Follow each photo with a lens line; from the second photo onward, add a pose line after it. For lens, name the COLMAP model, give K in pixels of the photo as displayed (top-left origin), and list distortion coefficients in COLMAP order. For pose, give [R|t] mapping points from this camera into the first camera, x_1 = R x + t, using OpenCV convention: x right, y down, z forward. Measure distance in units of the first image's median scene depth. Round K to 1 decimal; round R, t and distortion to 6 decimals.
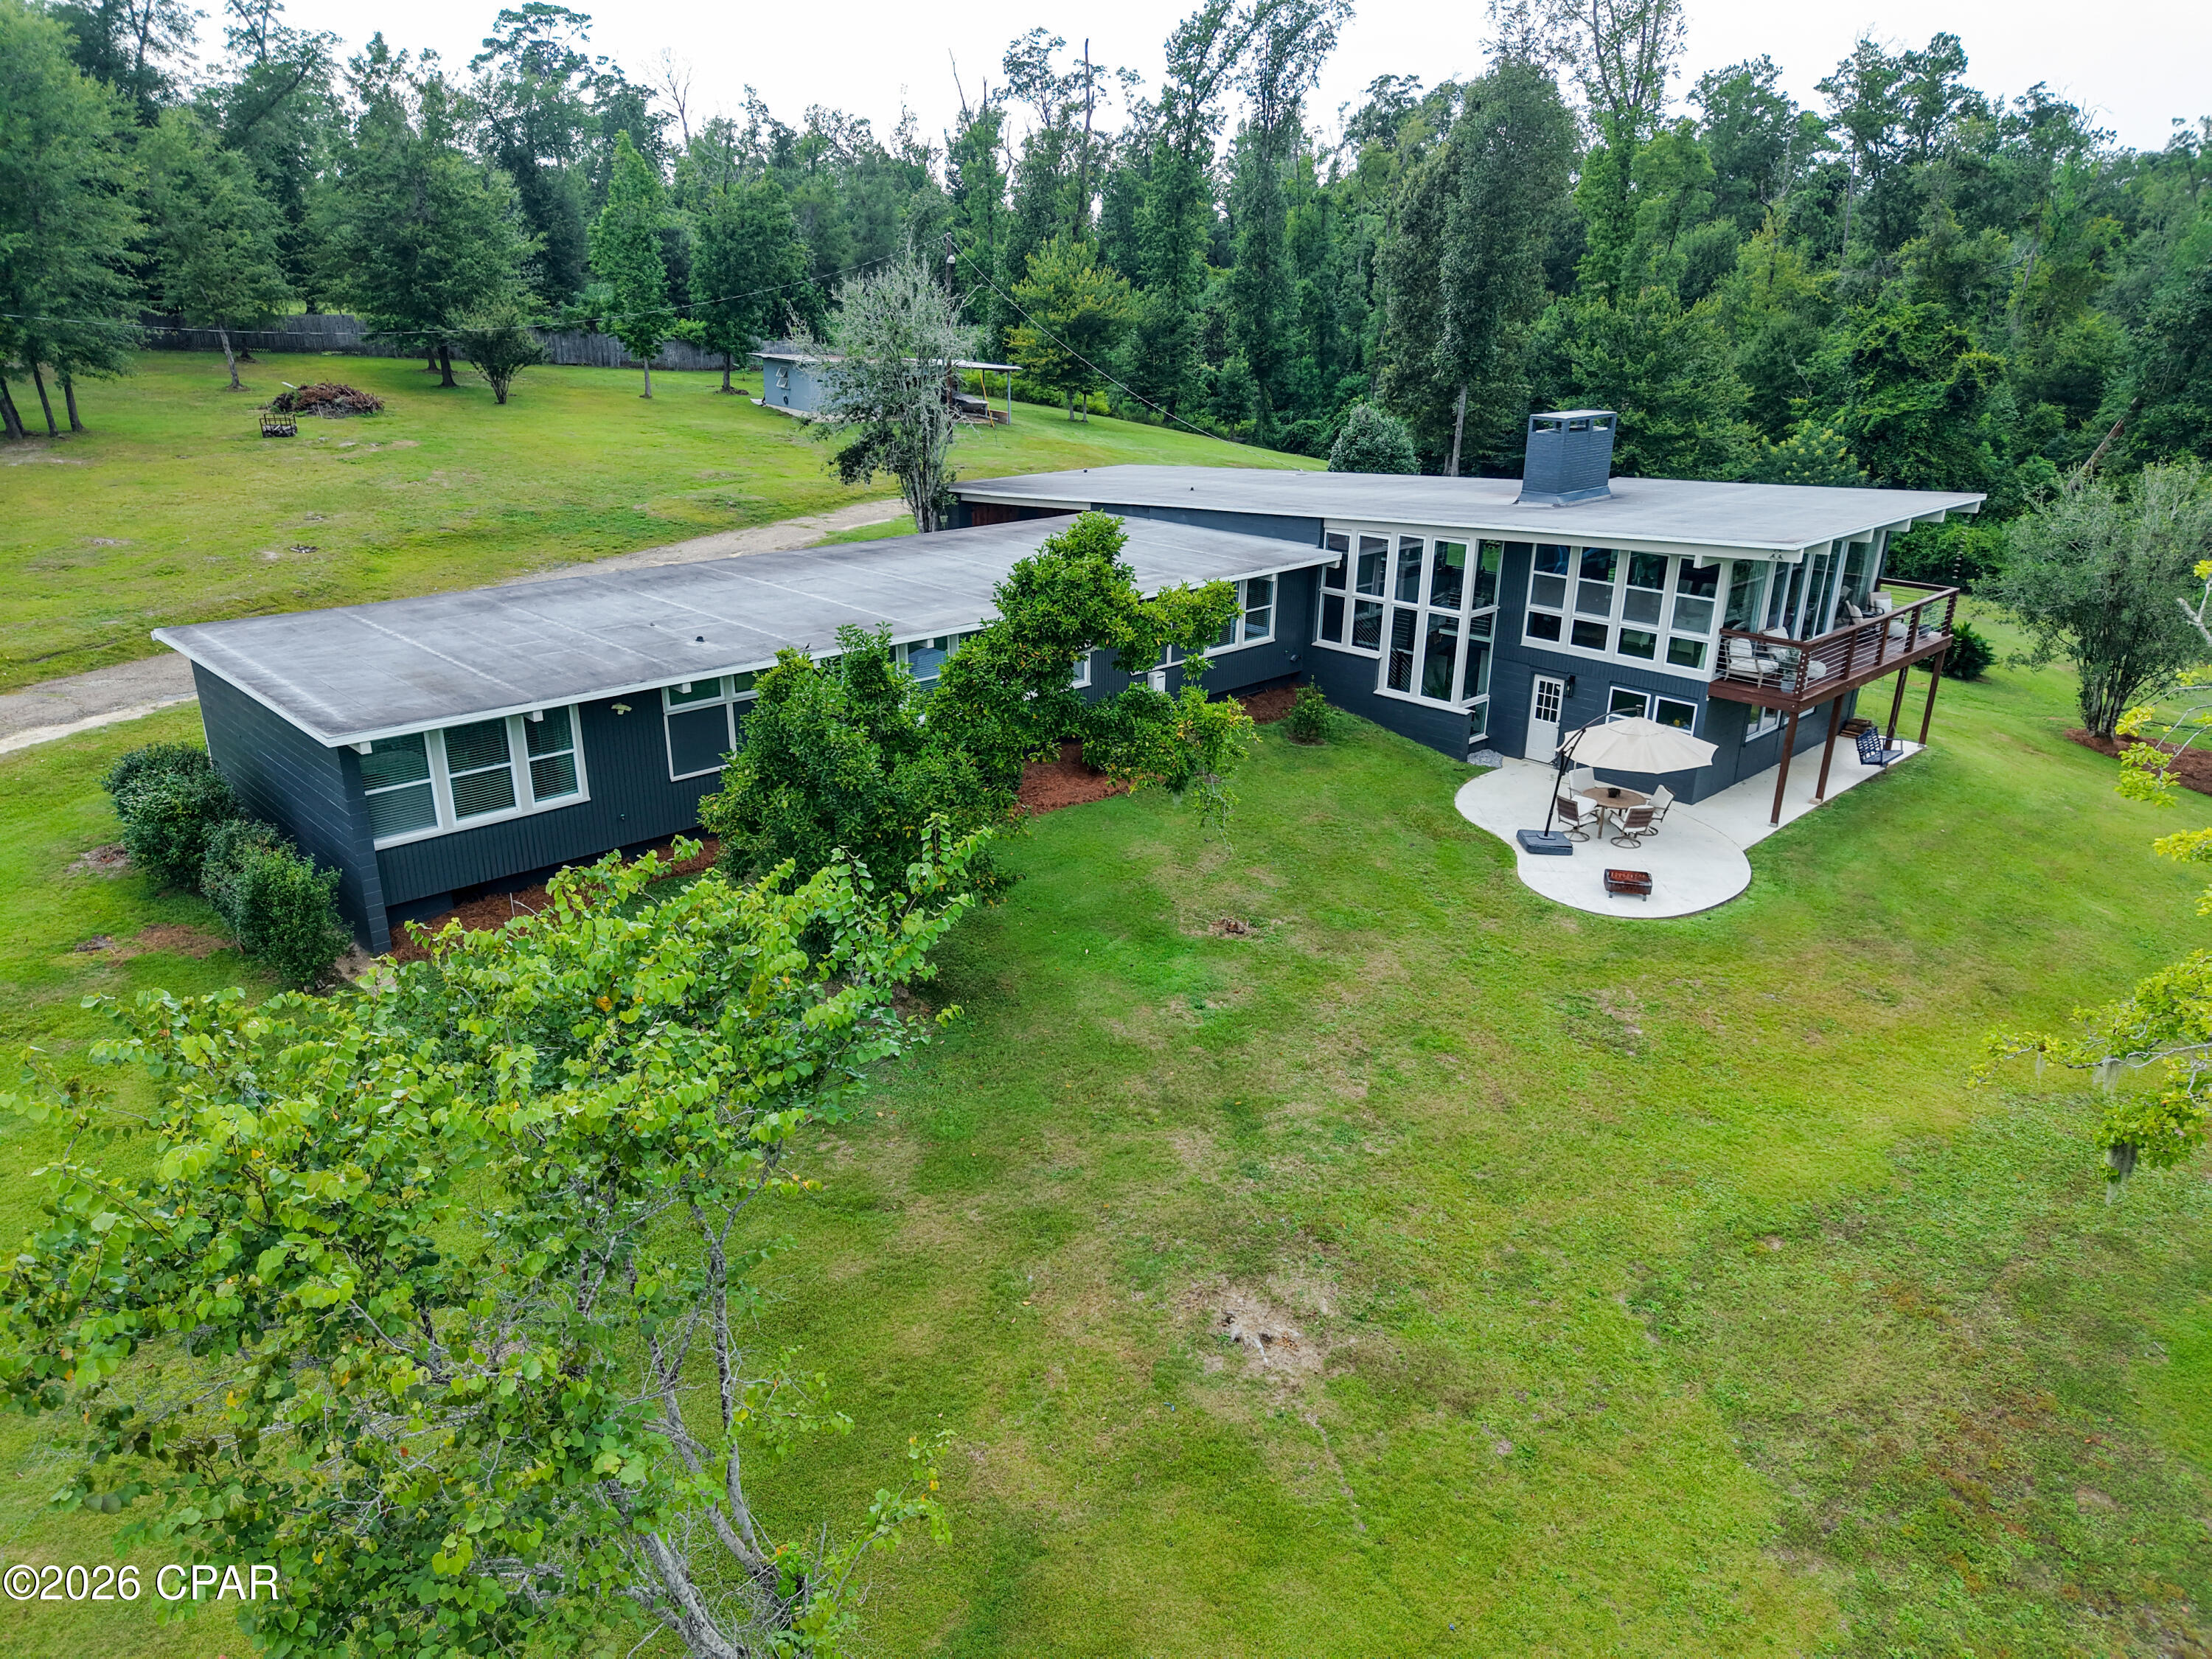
lens RADIAL K [[1454.9, 0, 1085.6], [0, 1454.9, 853.8], [0, 0, 1]] dist [0.056237, -0.067897]
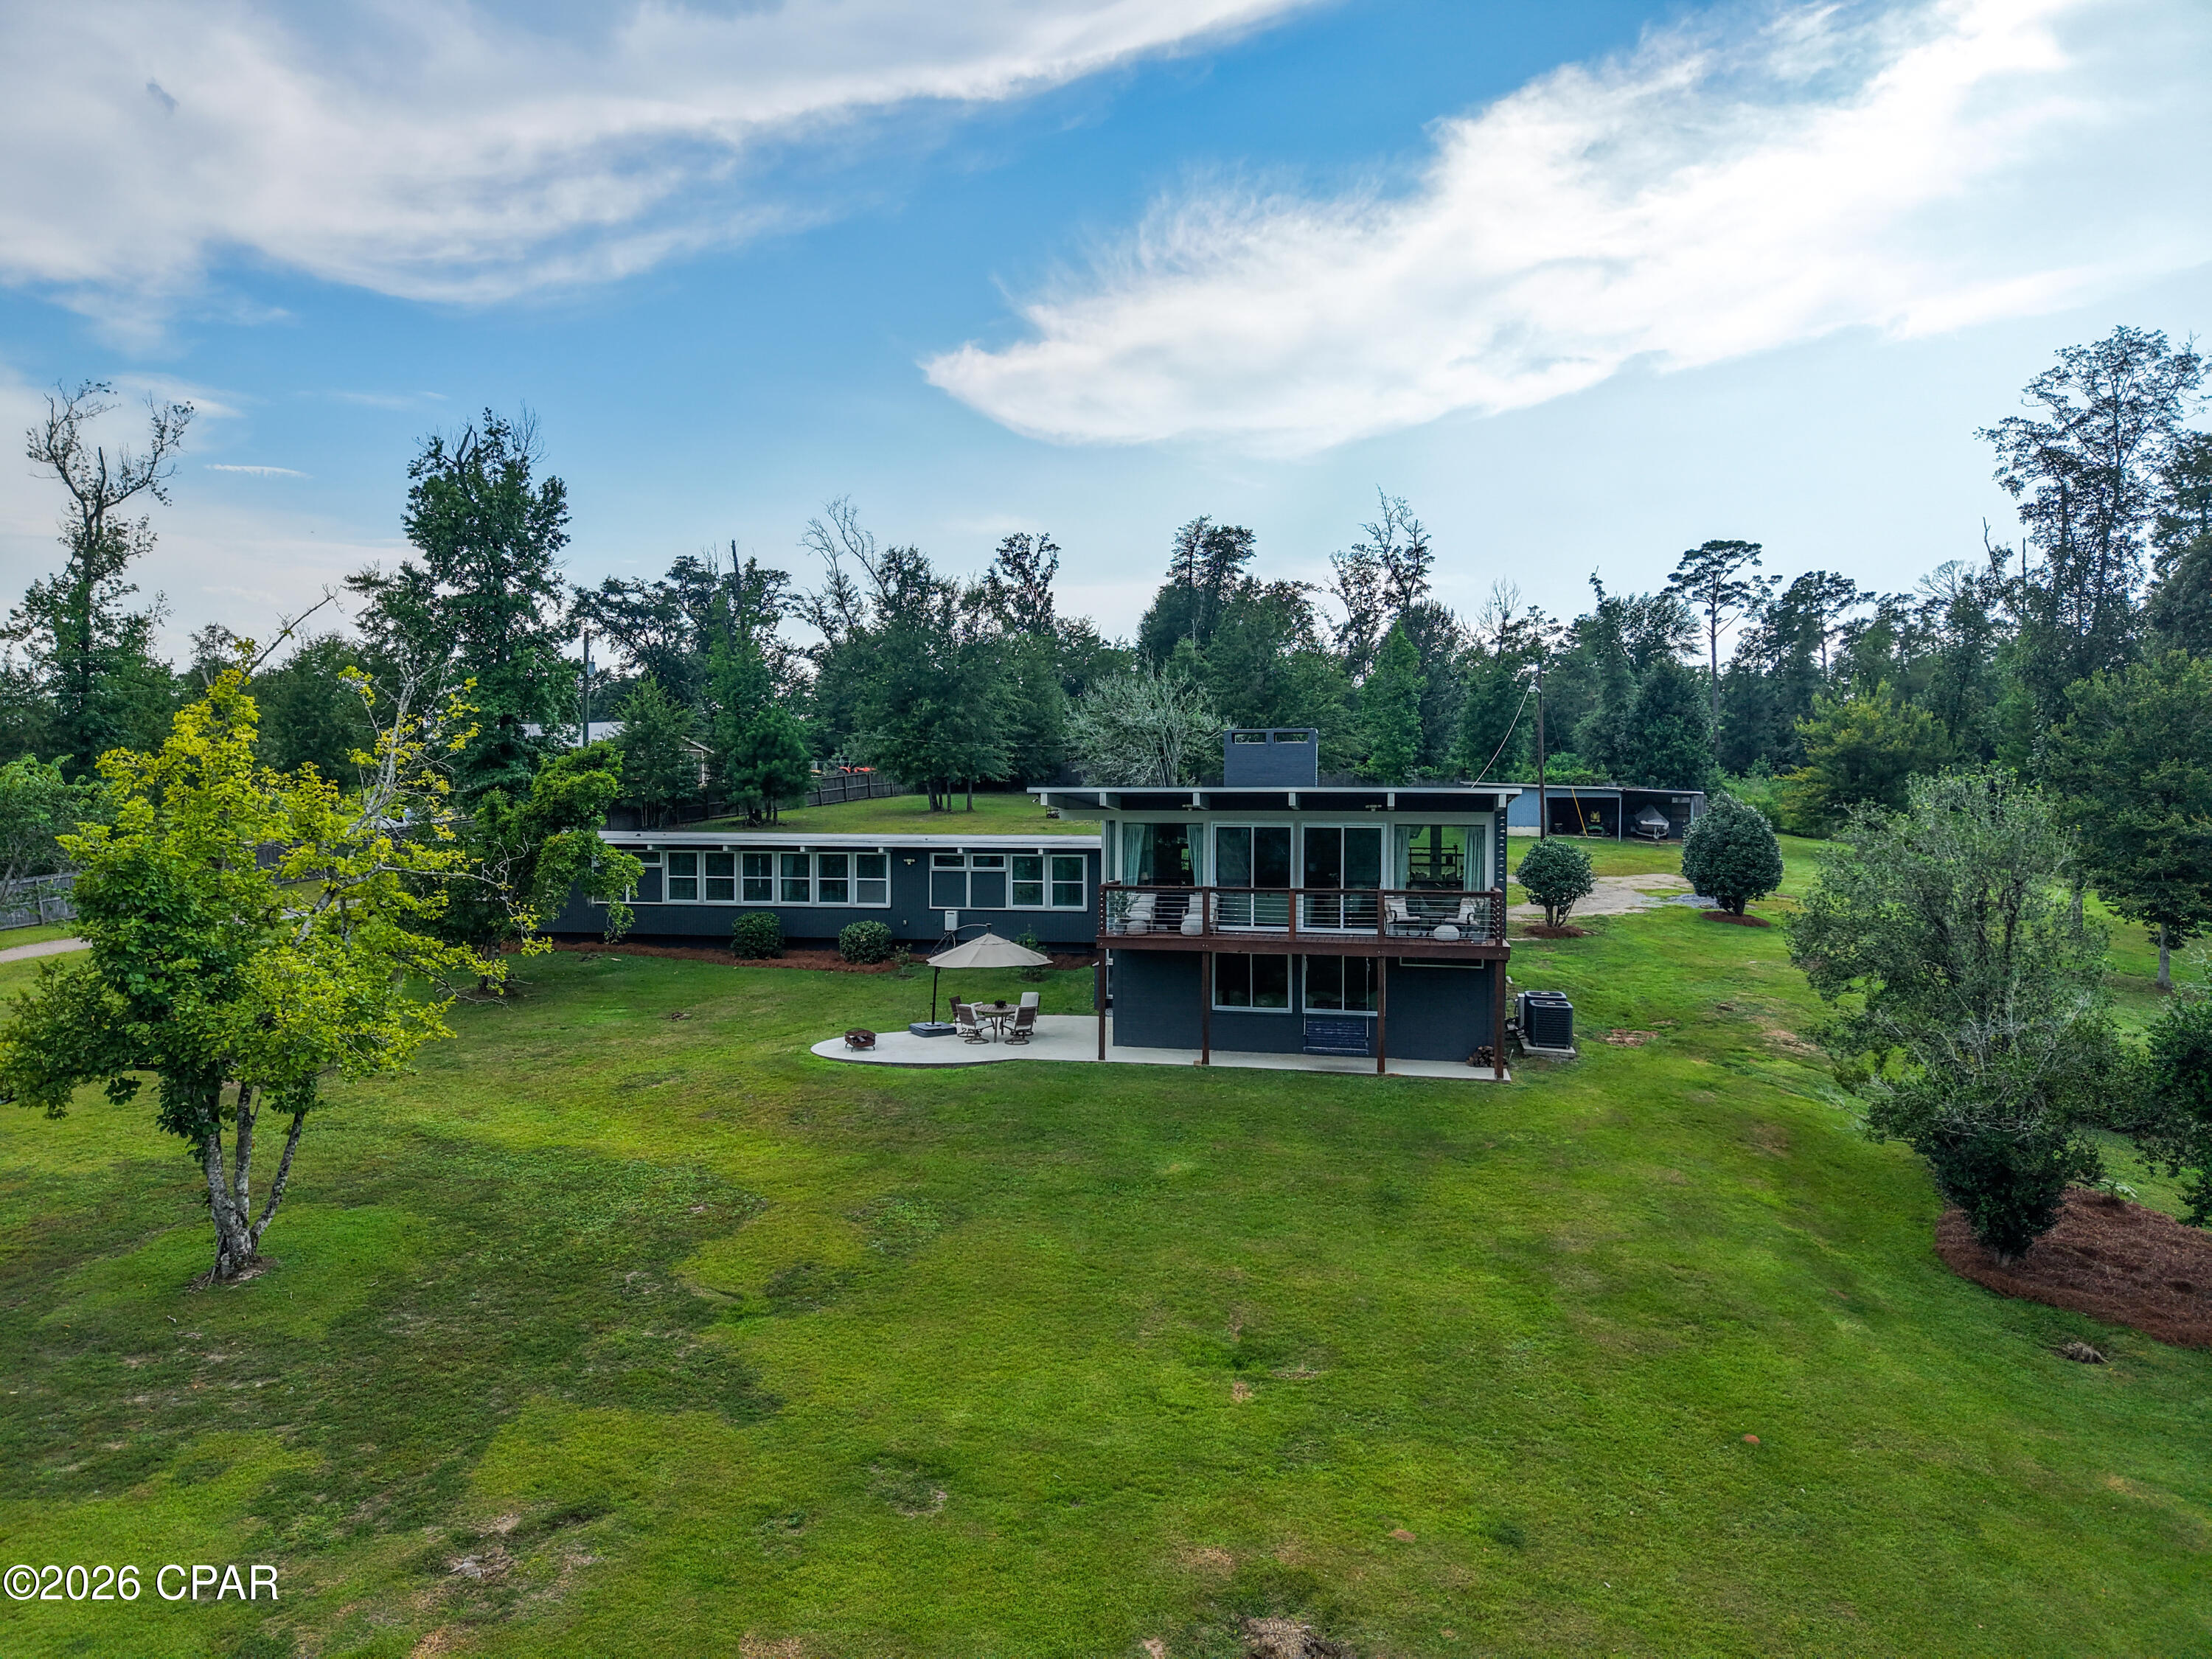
lens RADIAL K [[1463.9, 0, 1098.0], [0, 1463.9, 832.5], [0, 0, 1]] dist [0.046145, -0.053107]
pose [[0.571380, 0.009501, -0.820631, 1.319209], [-0.296961, 0.934569, -0.195944, 0.035520], [0.765075, 0.355654, 0.536816, 0.369172]]
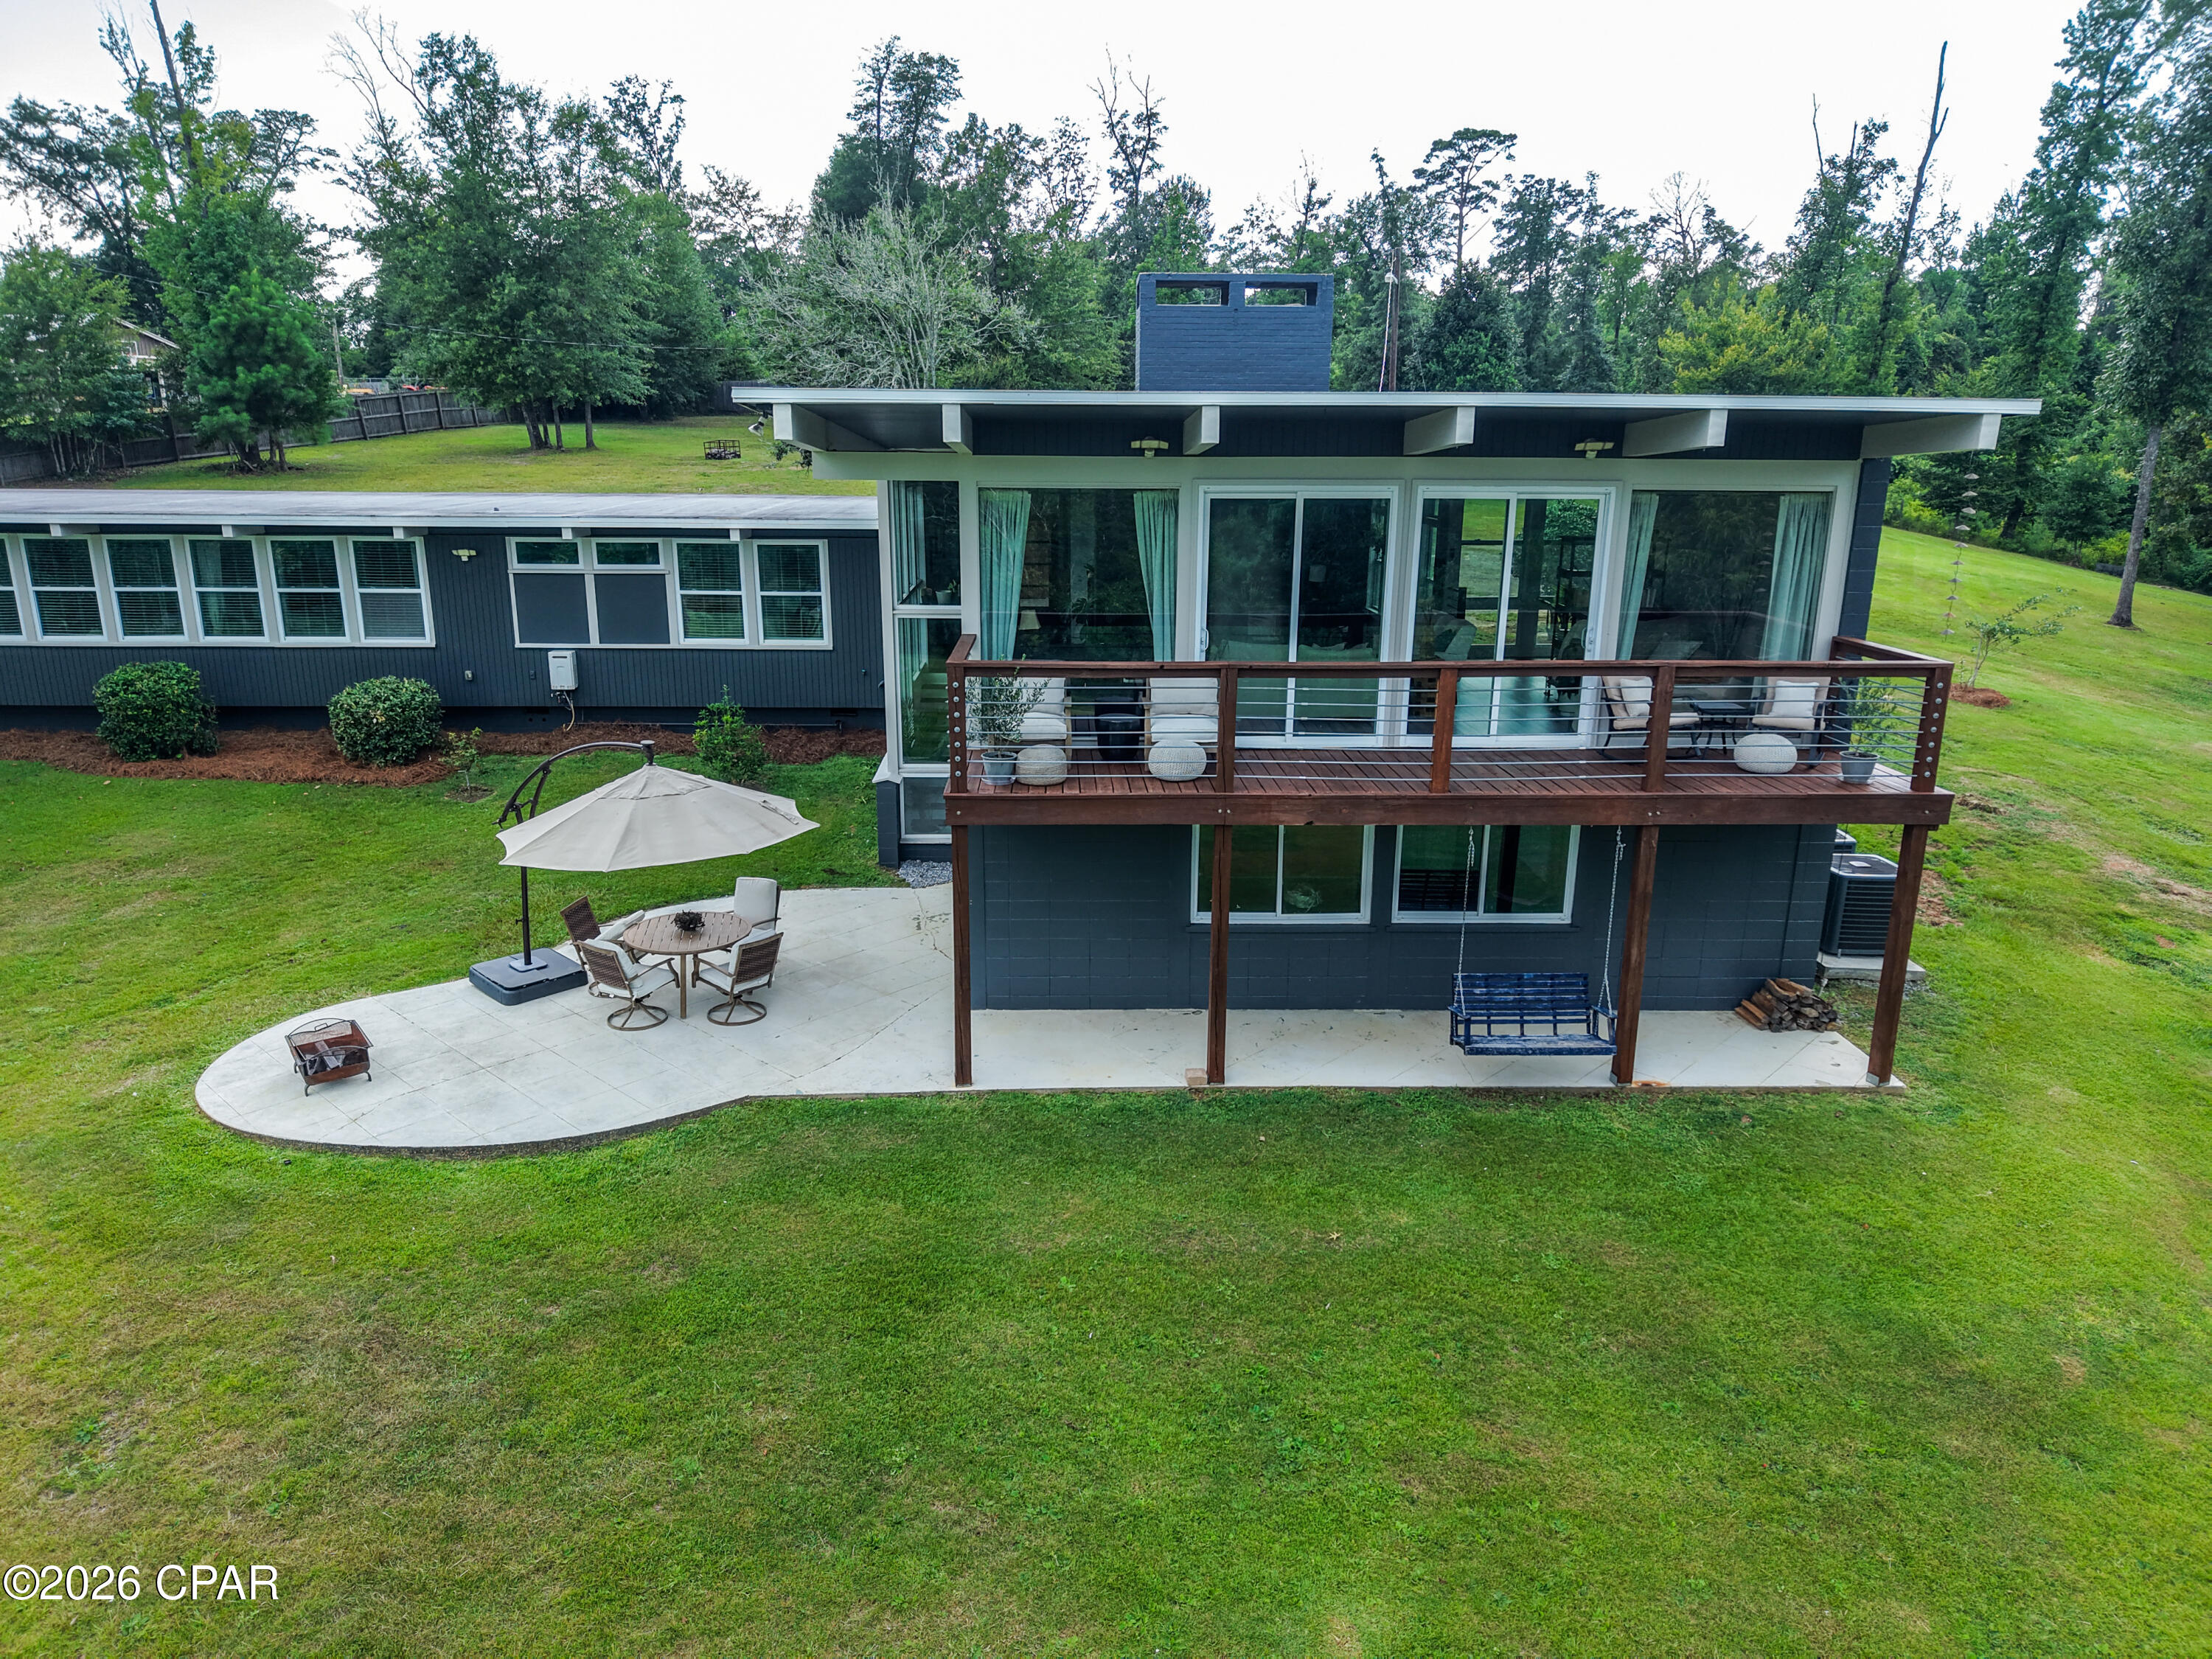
lens RADIAL K [[1463.9, 0, 1098.0], [0, 1463.9, 832.5], [0, 0, 1]] dist [0.046145, -0.053107]
pose [[0.743437, 0.168011, -0.647359, 0.757649], [-0.243509, 0.969493, -0.028034, -0.088184], [0.622900, 0.178479, 0.761670, 0.674844]]
